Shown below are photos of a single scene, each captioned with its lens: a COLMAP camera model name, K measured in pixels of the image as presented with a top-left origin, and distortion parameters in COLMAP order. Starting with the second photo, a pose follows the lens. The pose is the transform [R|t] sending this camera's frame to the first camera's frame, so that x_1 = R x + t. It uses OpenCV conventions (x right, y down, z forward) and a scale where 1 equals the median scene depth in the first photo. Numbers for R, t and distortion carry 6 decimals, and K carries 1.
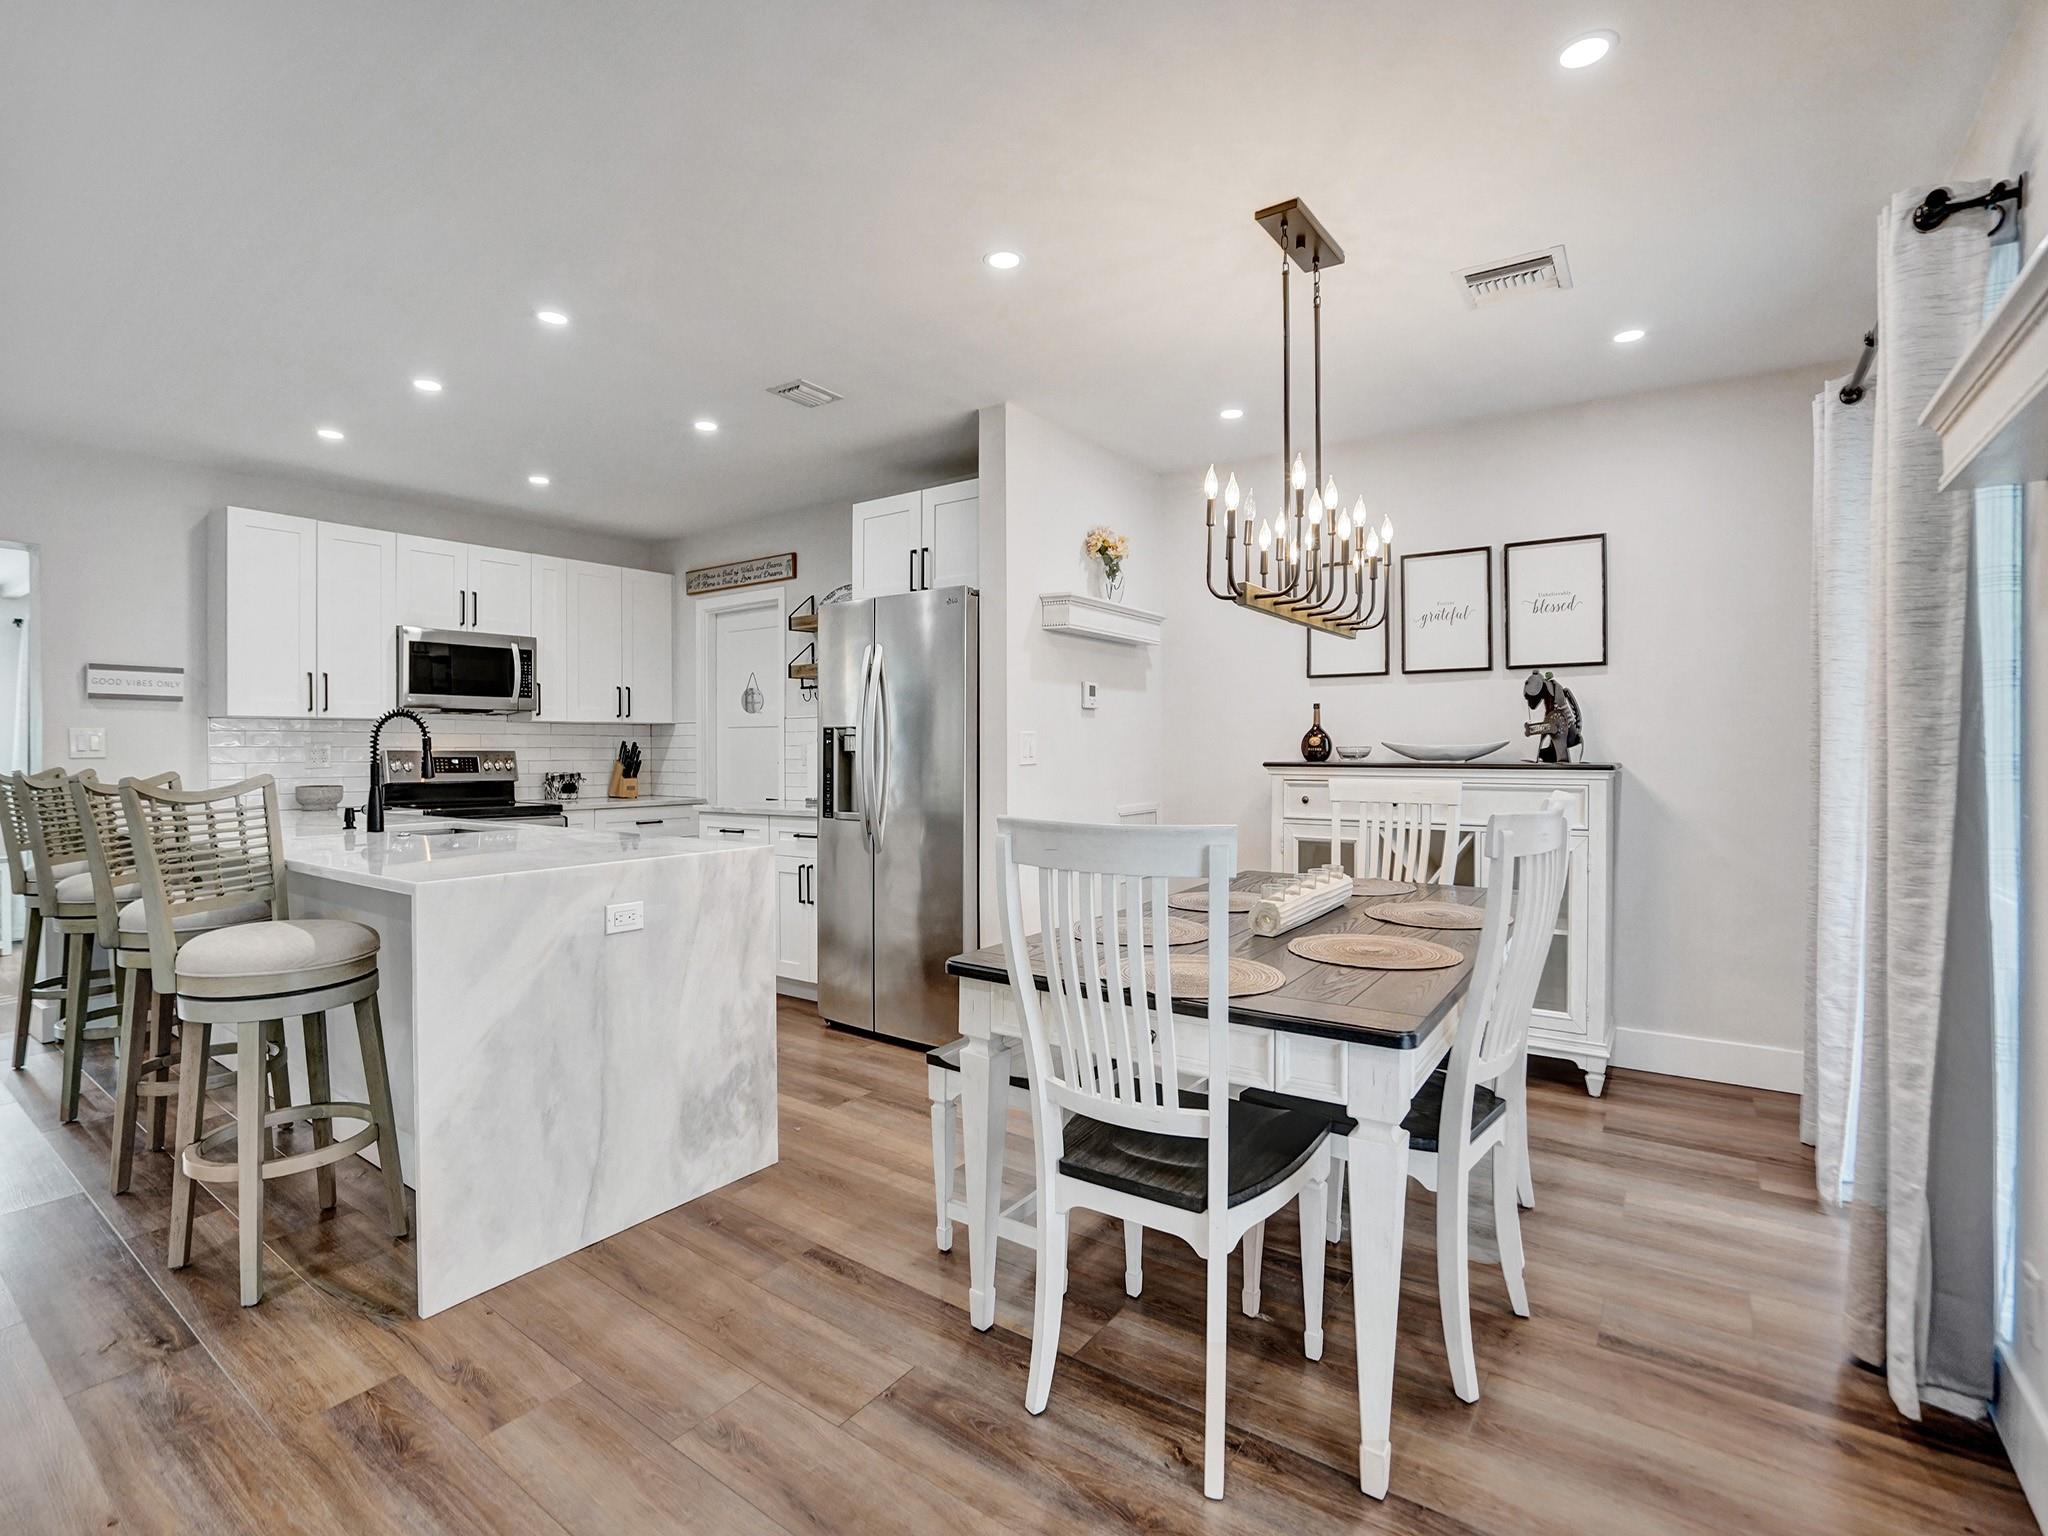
lens RADIAL K [[952.1, 0, 1018.1], [0, 952.1, 750.1], [0, 0, 1]] dist [-0.050061, 0.000329]
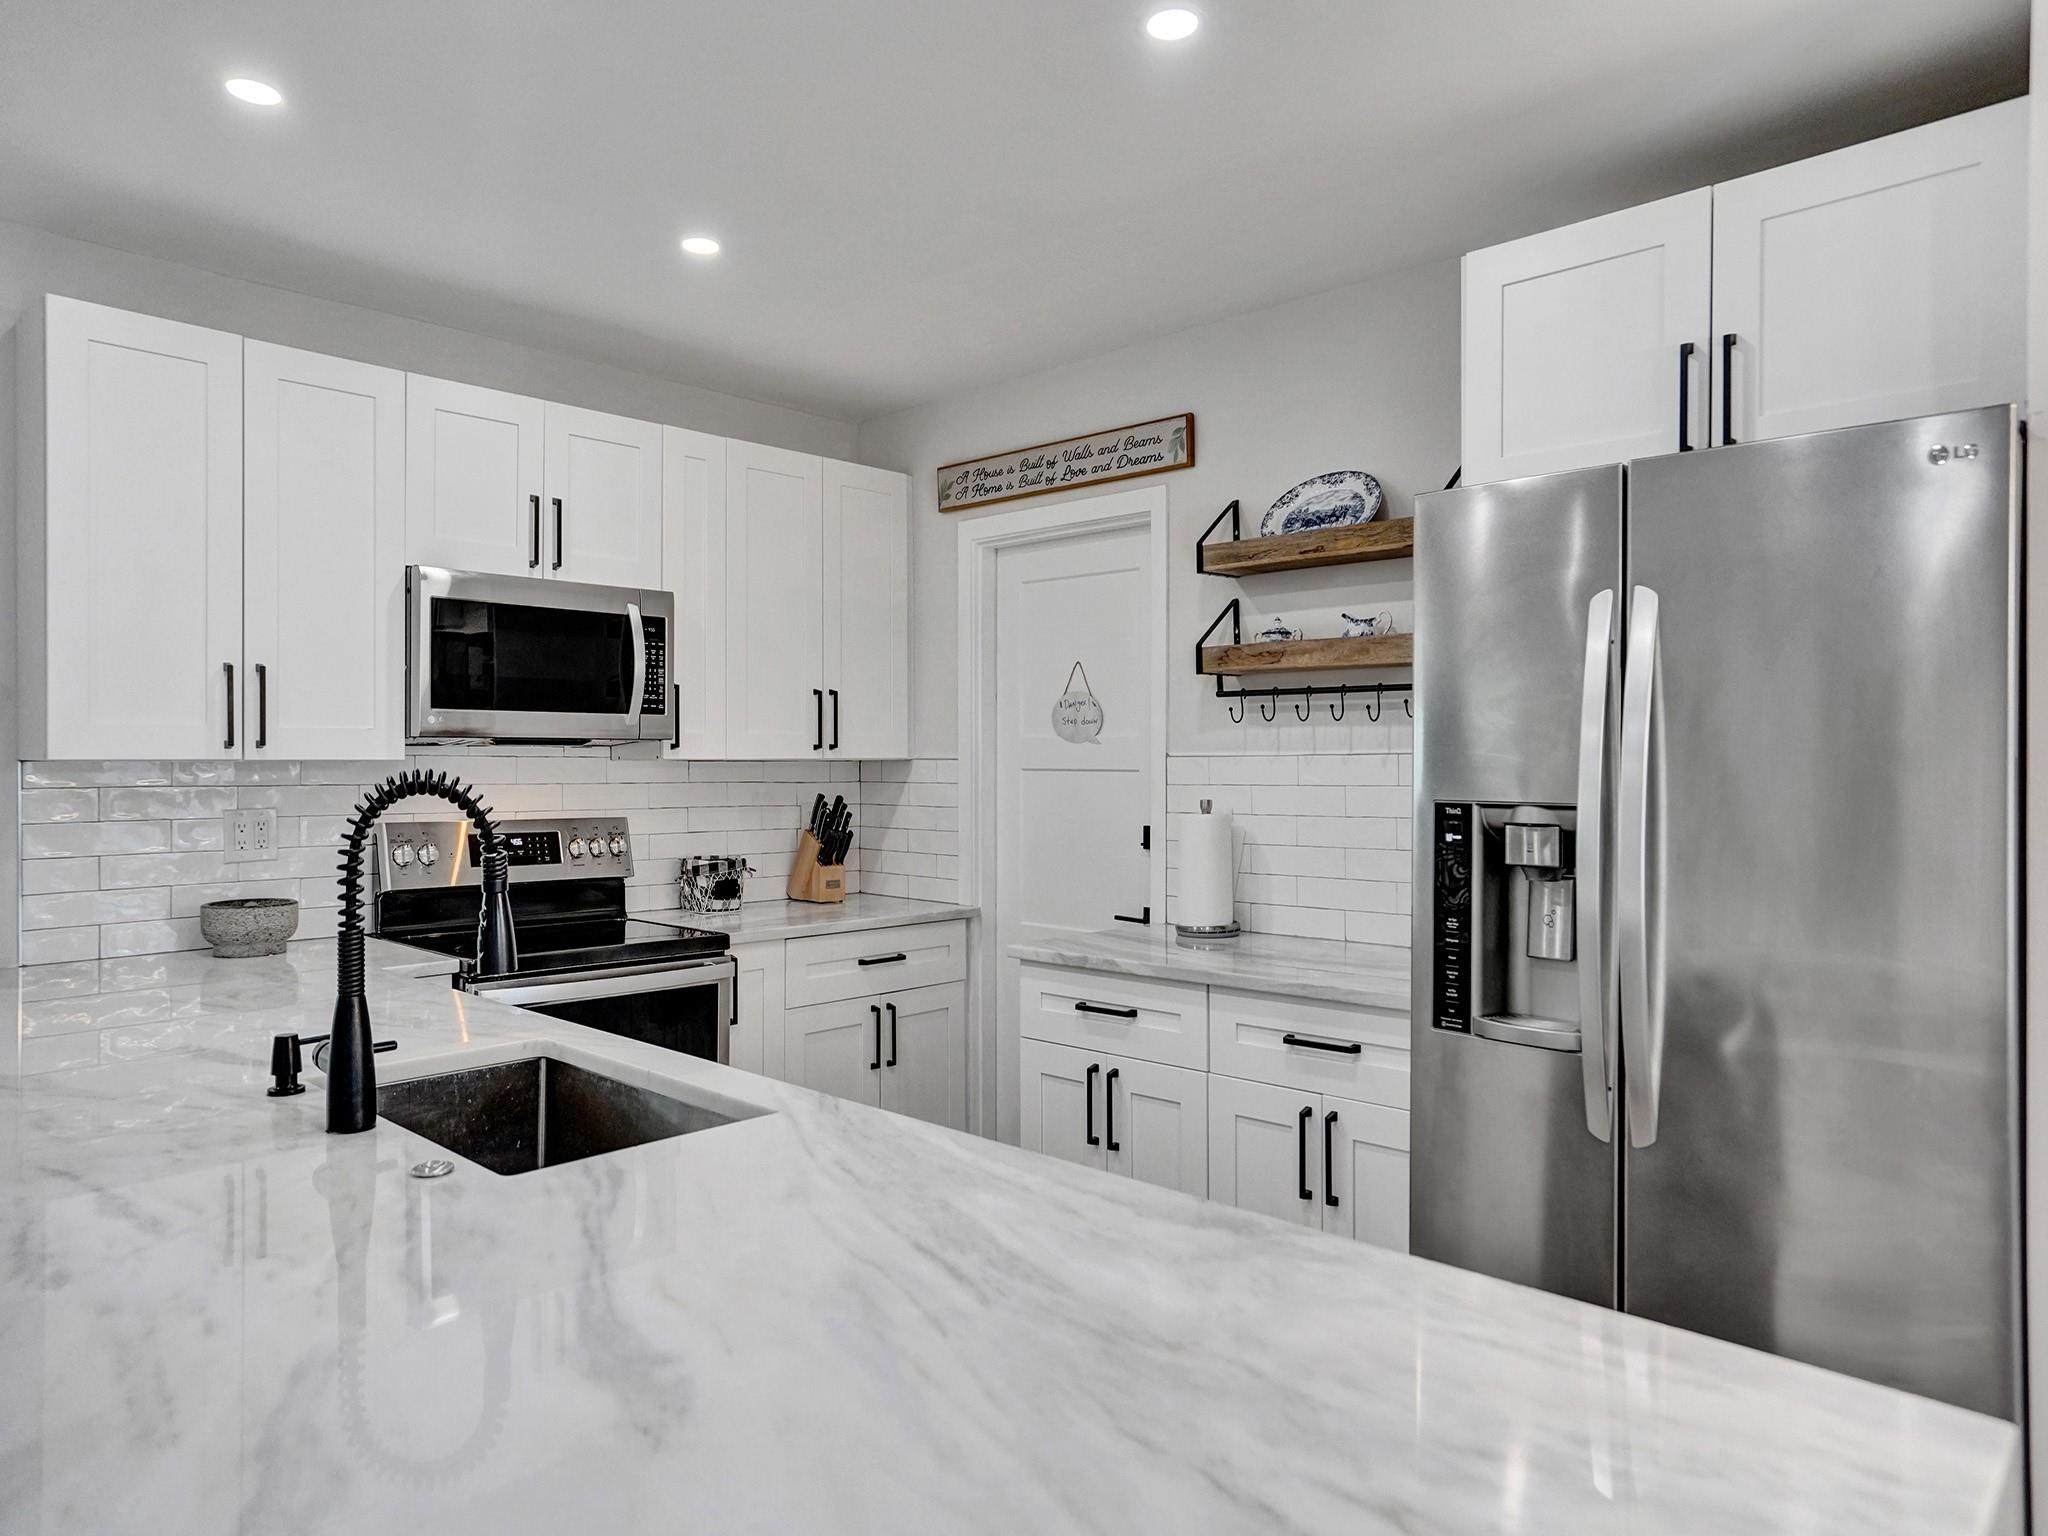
lens RADIAL K [[1278.0, 0, 1031.7], [0, 1278.0, 767.6], [0, 0, 1]] dist [-0.028262, -0.001354]
pose [[0.992030, 0.005401, -0.125887, -0.242425], [-0.004984, 0.999981, 0.003627, -0.030987], [0.125905, -0.002971, 0.992038, 0.358056]]
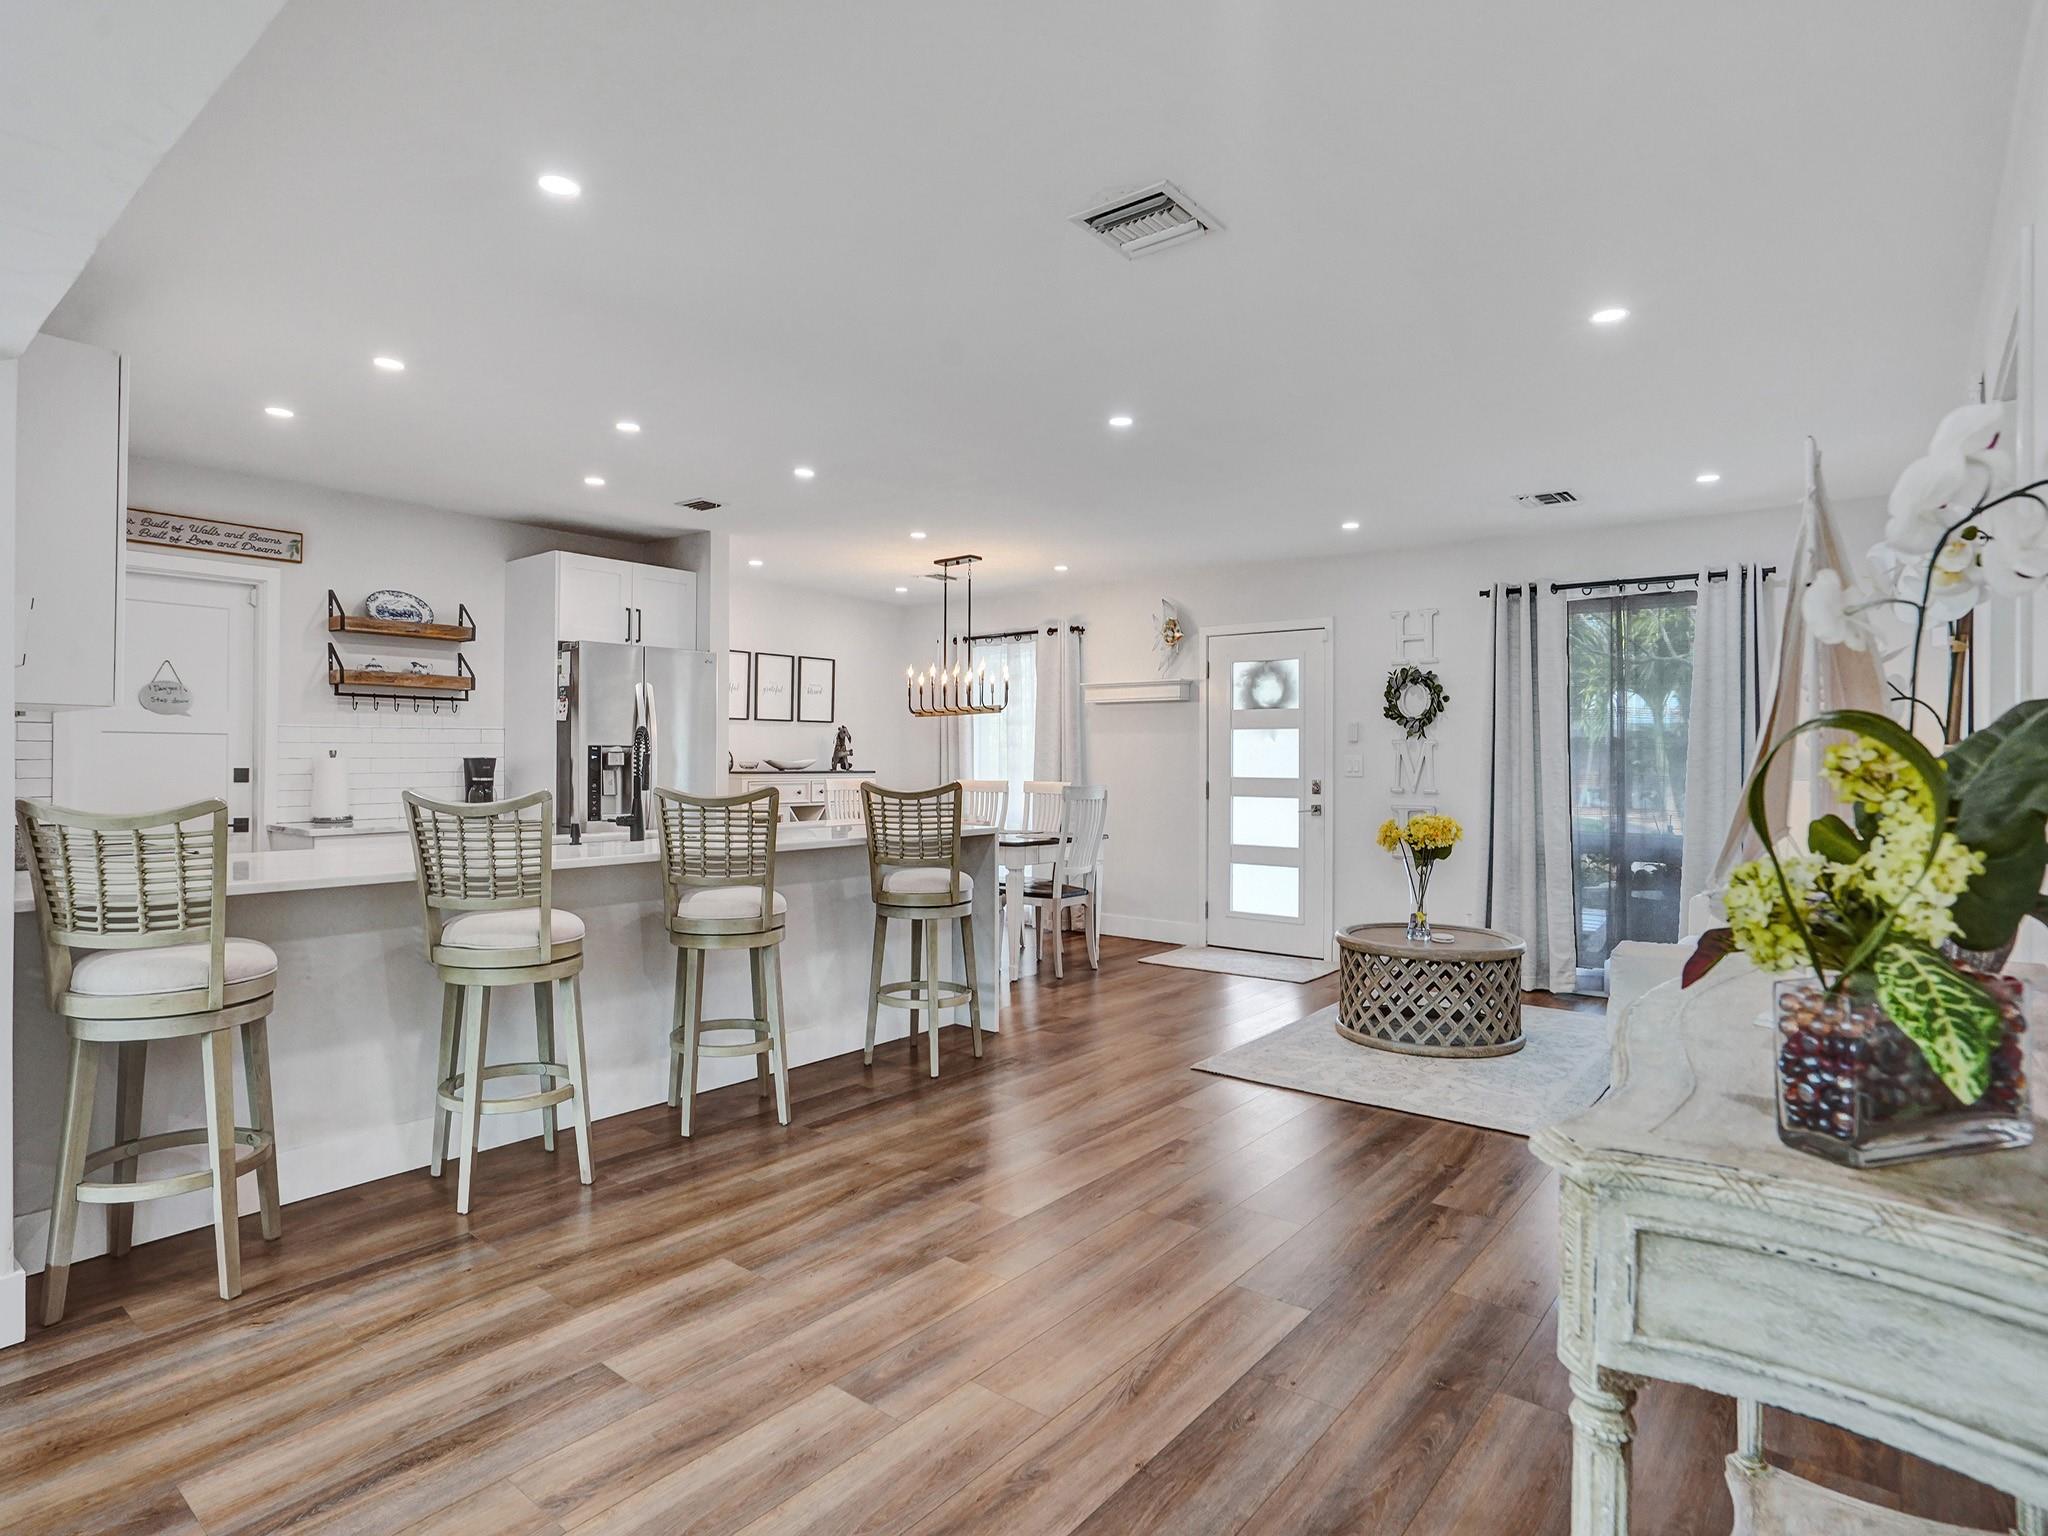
lens RADIAL K [[1102.4, 0, 1012.0], [0, 1102.4, 759.5], [0, 0, 1]] dist [-0.002712, 0.000194]
pose [[0.069052, 0.003869, 0.997606, -1.228675], [-0.001951, 0.999991, -0.003743, -0.001387], [-0.997611, -0.001687, 0.069059, 0.299969]]
